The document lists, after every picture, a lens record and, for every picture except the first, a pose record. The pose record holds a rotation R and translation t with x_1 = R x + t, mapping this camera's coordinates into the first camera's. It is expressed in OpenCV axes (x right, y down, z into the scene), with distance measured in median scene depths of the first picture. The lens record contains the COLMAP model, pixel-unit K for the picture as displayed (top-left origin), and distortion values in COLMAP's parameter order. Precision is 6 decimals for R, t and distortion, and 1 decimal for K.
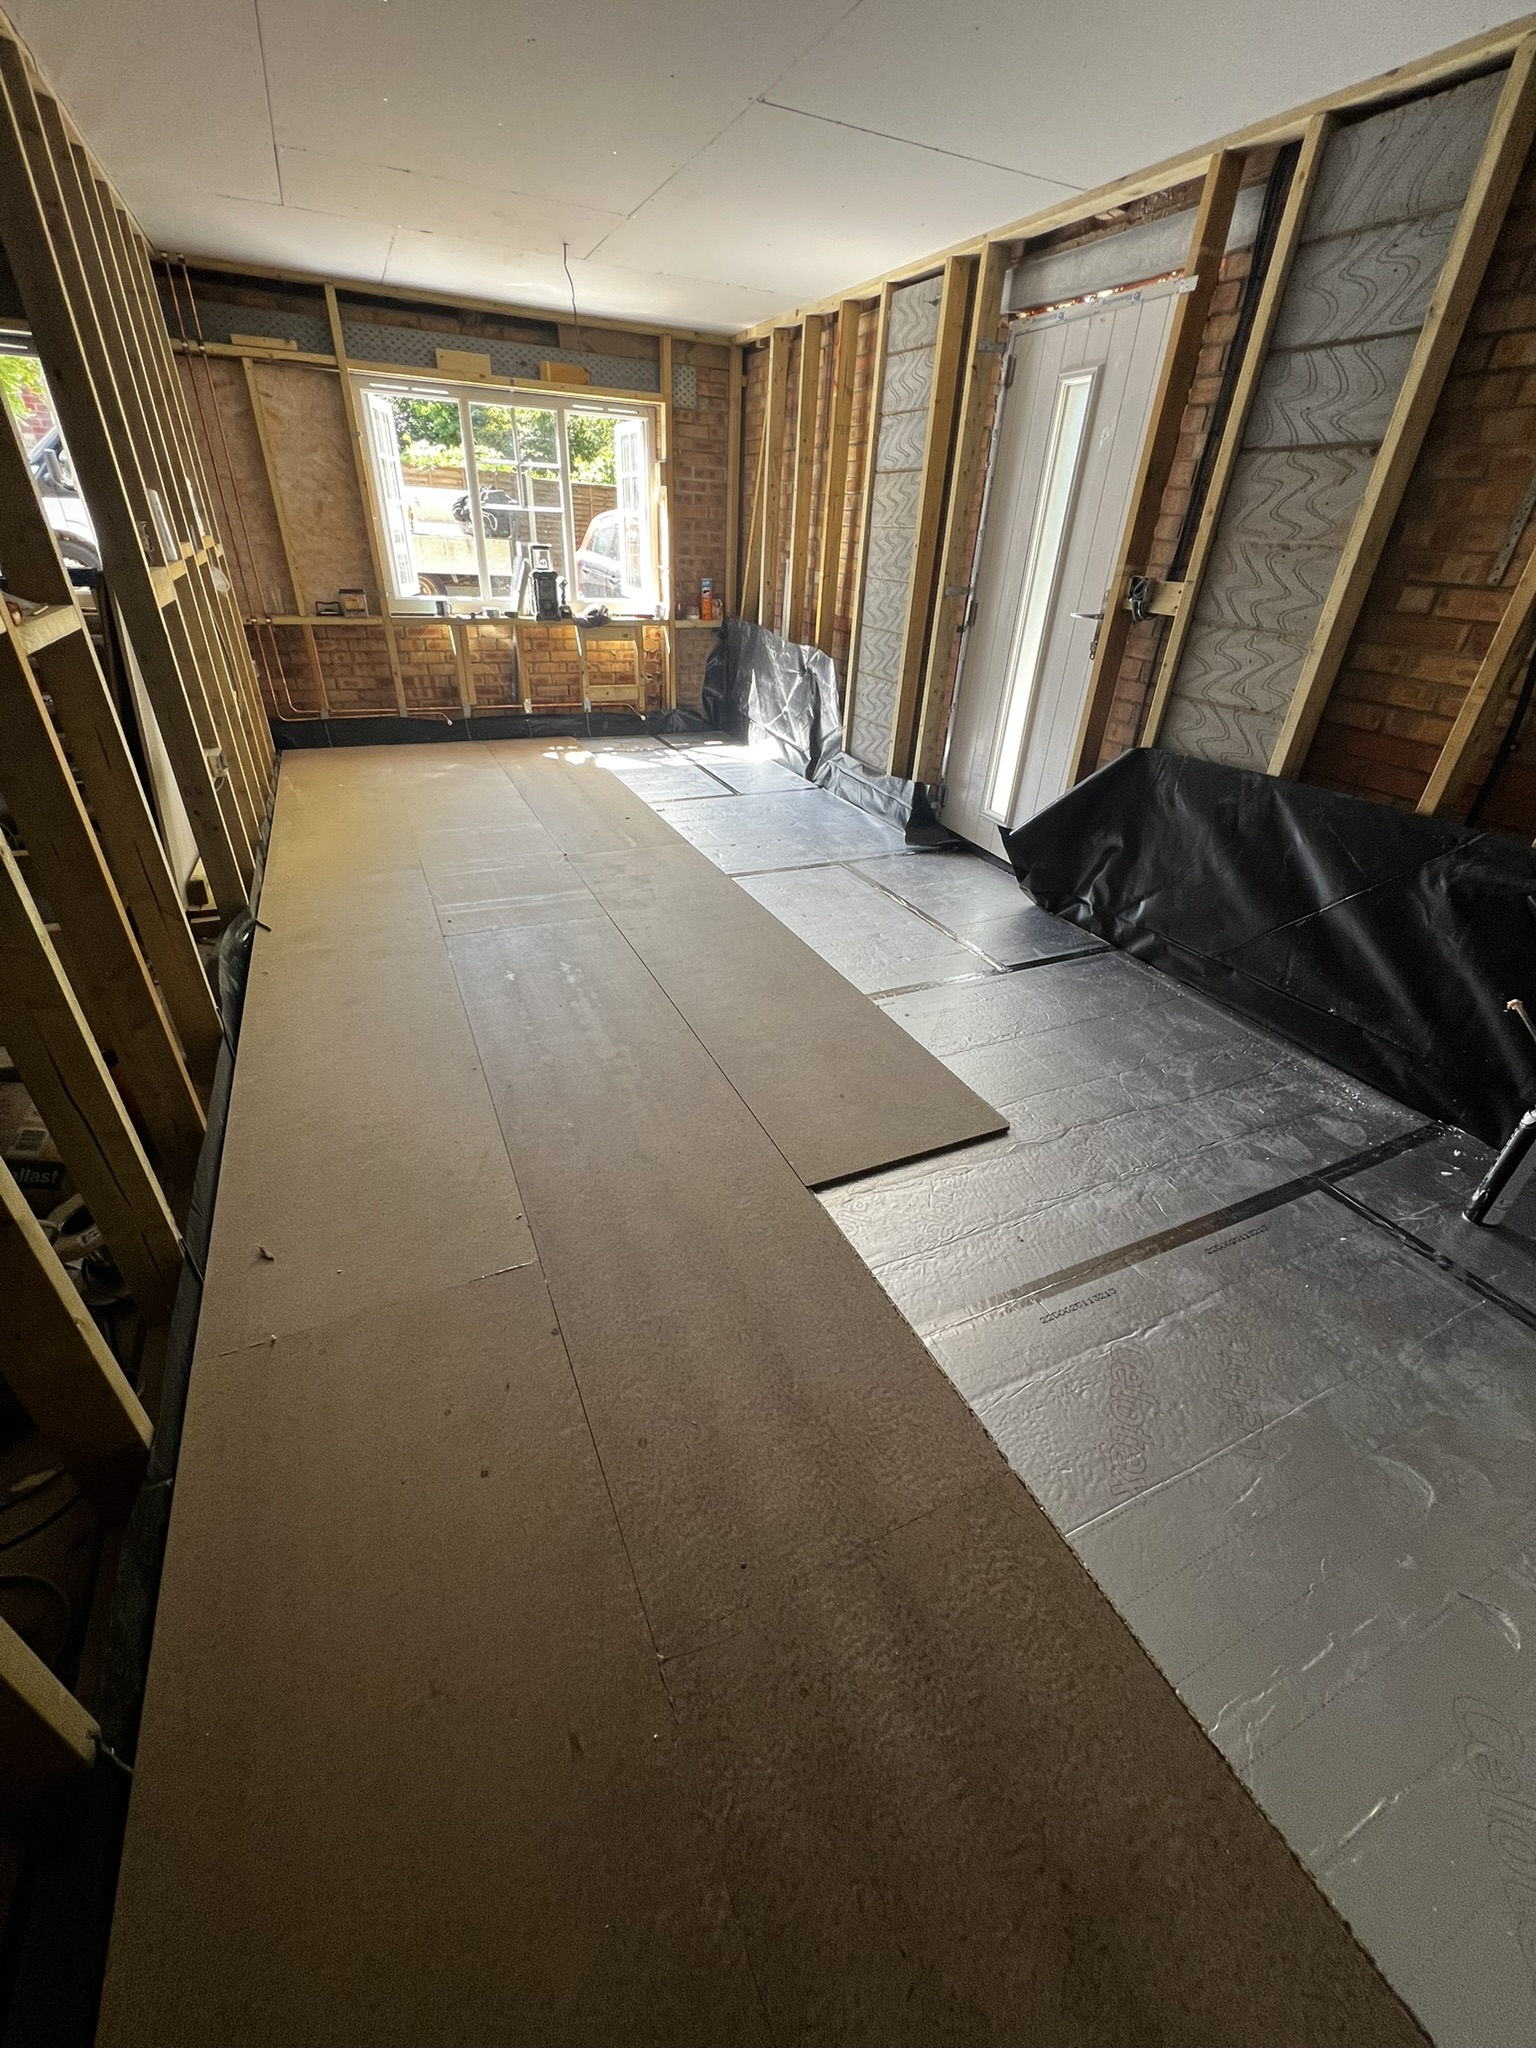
lens RADIAL K [[816.0, 0, 764.8], [0, 816.0, 1017.0], [0, 0, 1]] dist [0.000554, -0.000708]
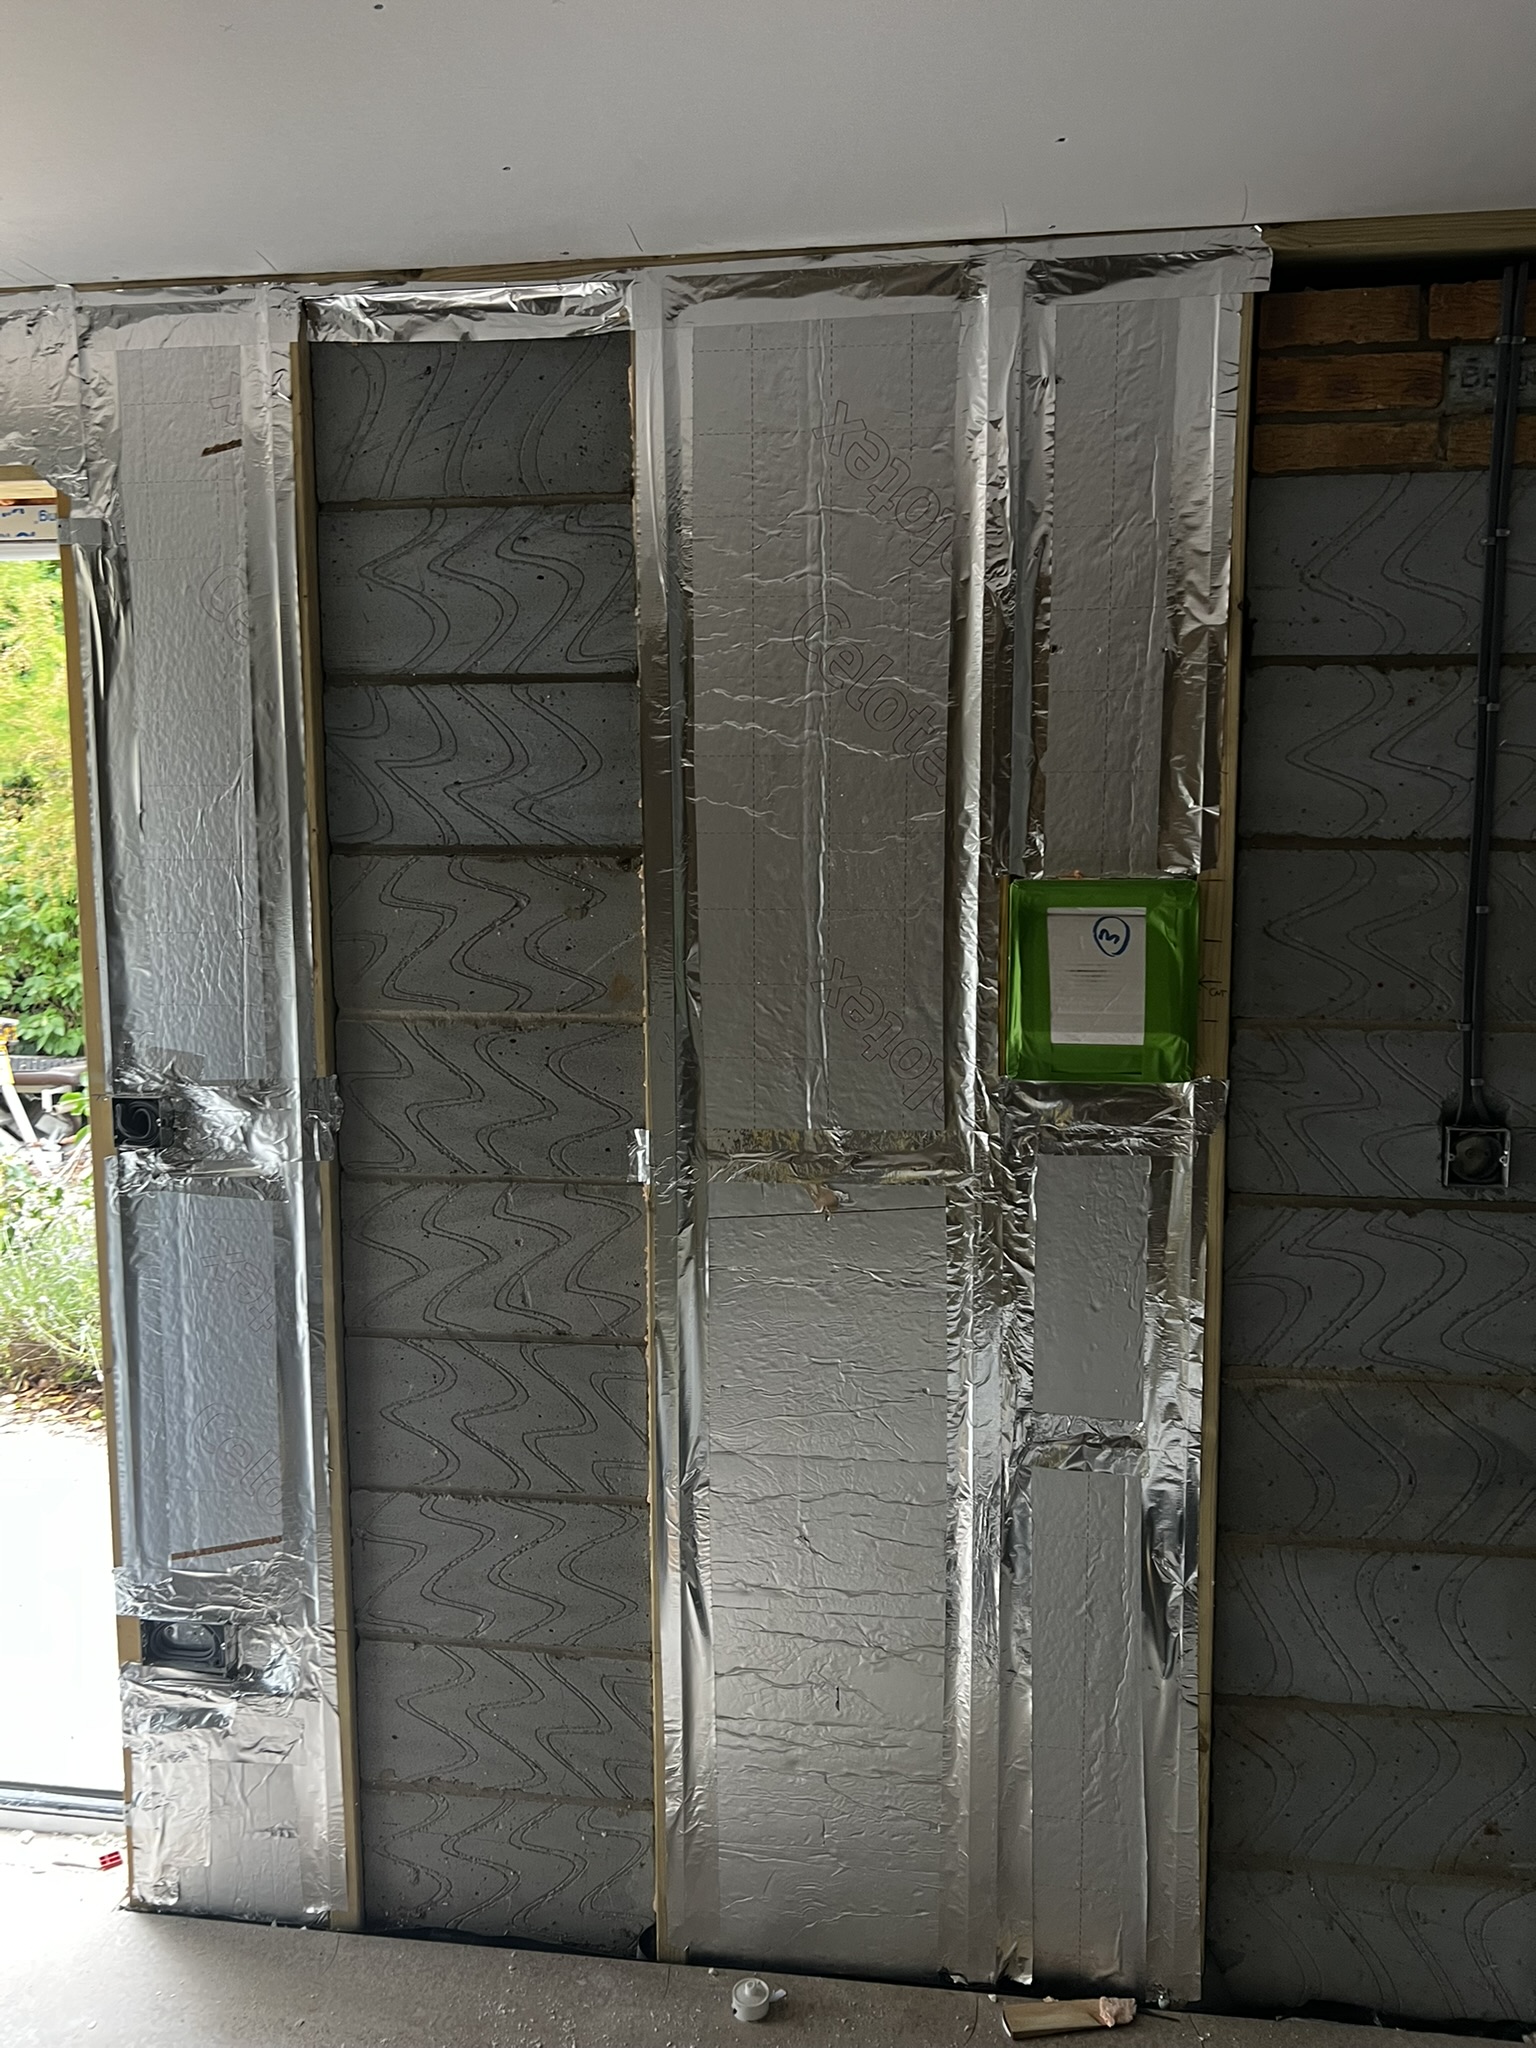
lens RADIAL K [[1540.6, 0, 778.3], [0, 1540.6, 1010.5], [0, 0, 1]] dist [0.050007, -0.055615]
pose [[0.540825, -0.142908, 0.828906, -0.017631], [0.456021, 0.877881, -0.146183, -0.364926], [-0.706791, 0.457058, 0.539949, 0.385076]]
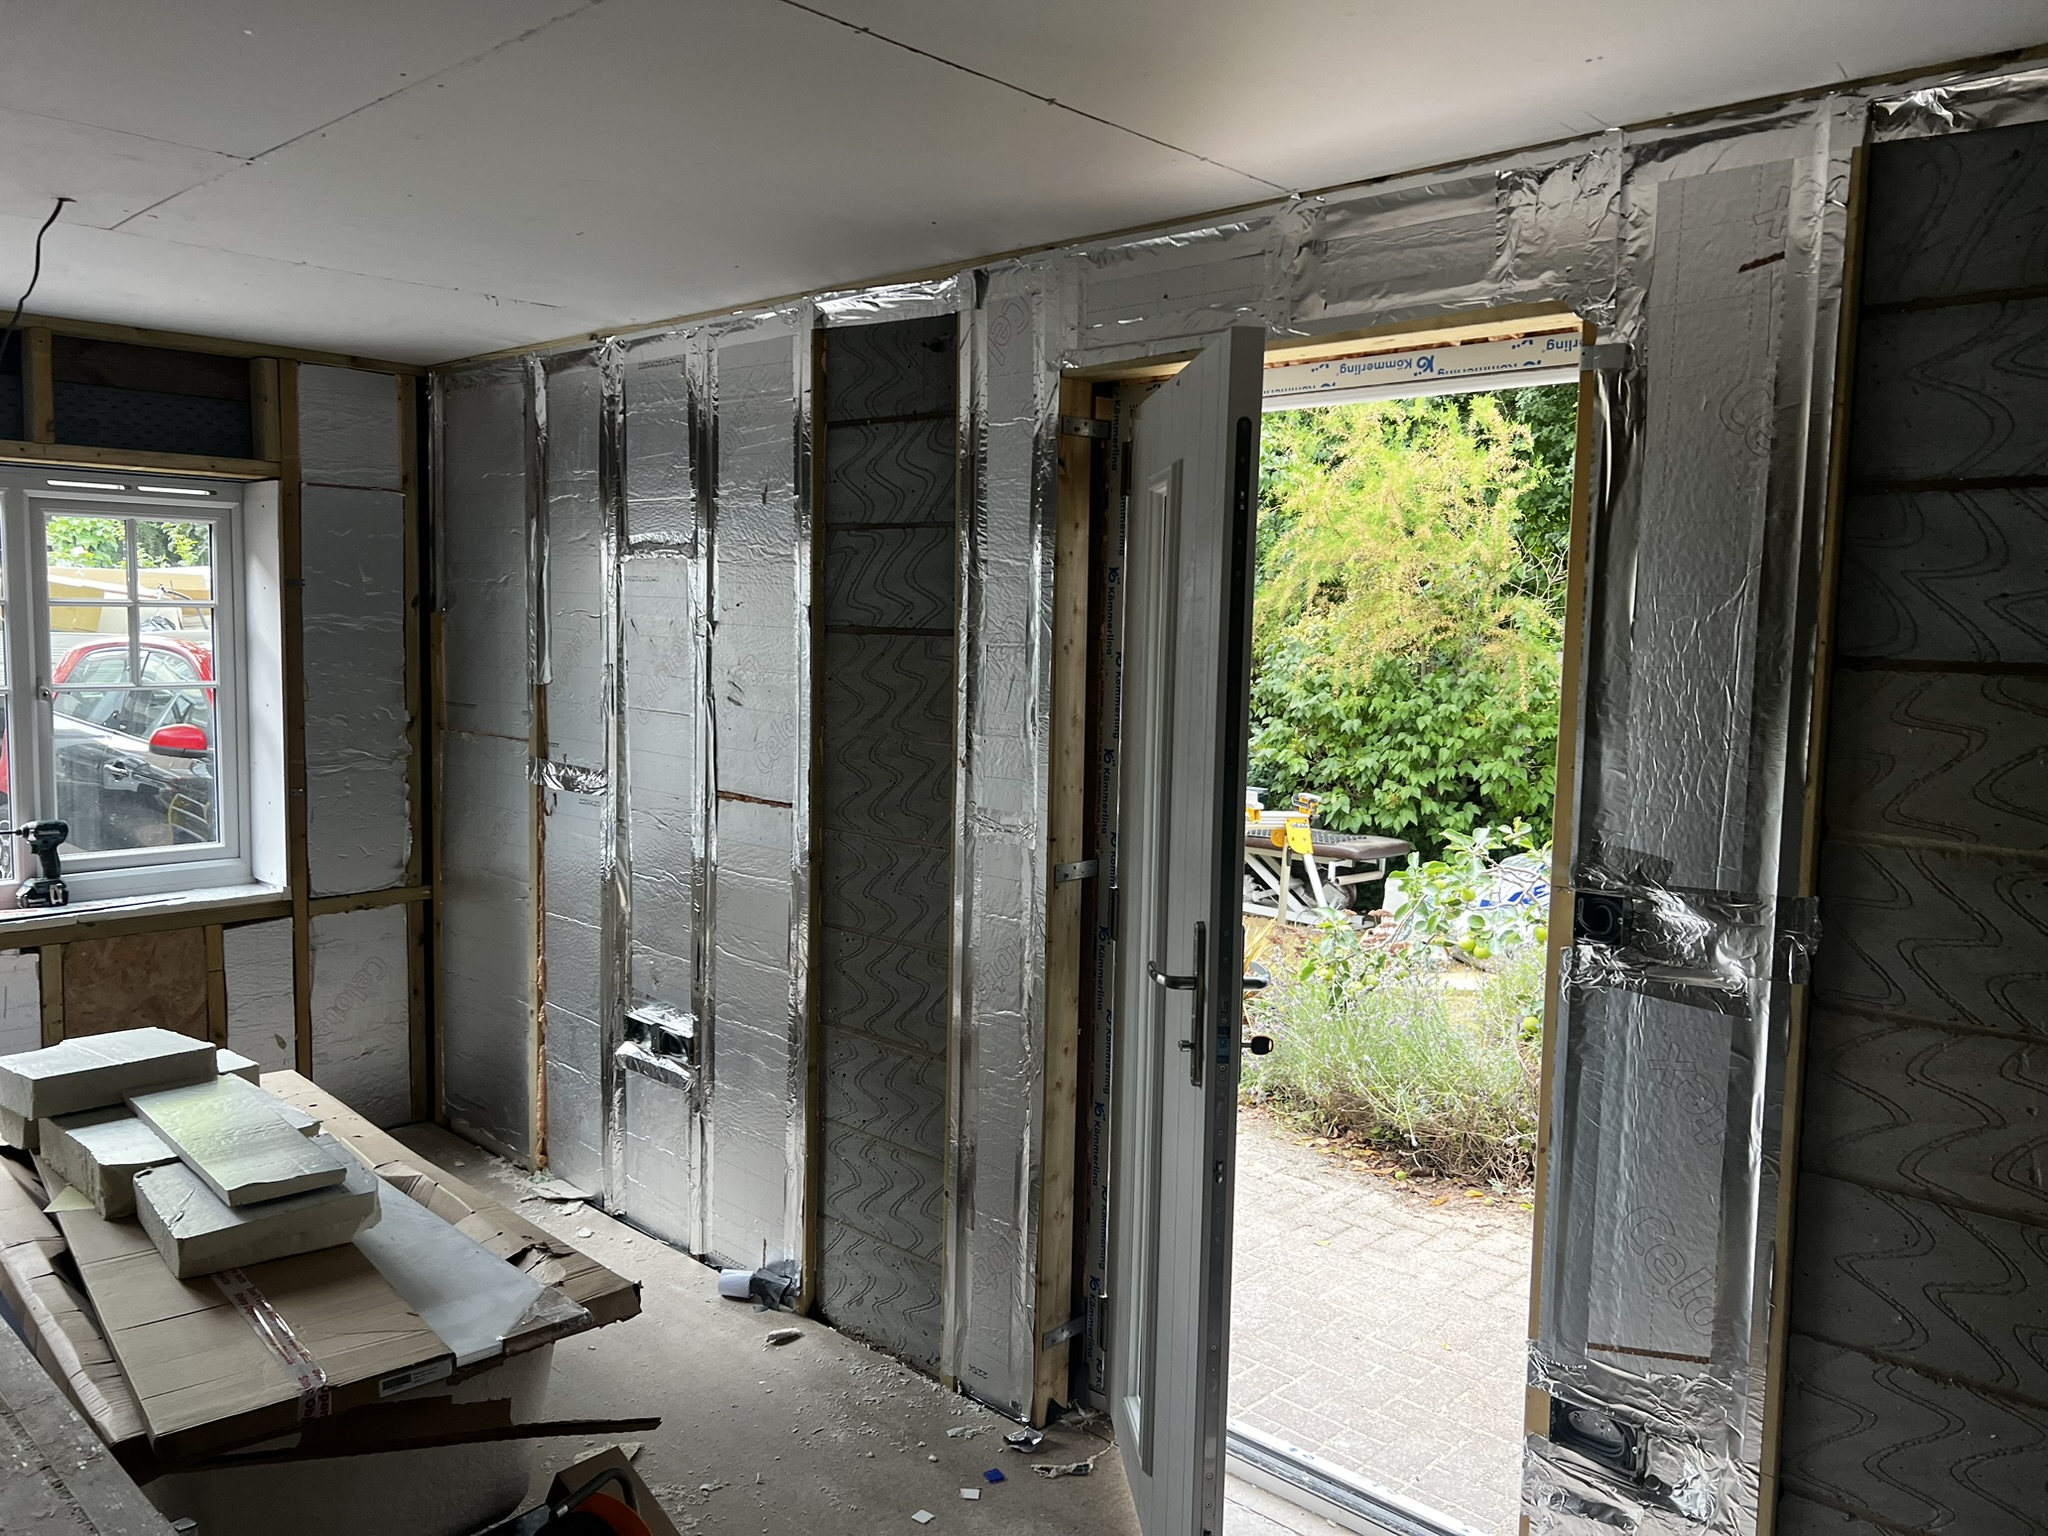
lens RADIAL K [[1540.6, 0, 1028.6], [0, 1540.6, 753.0], [0, 0, 1]] dist [0.050007, -0.055615]
pose [[0.927839, -0.057373, 0.368542, -0.136844], [0.209275, 0.897985, -0.387074, -0.408189], [-0.308738, 0.436269, 0.845192, 0.436229]]
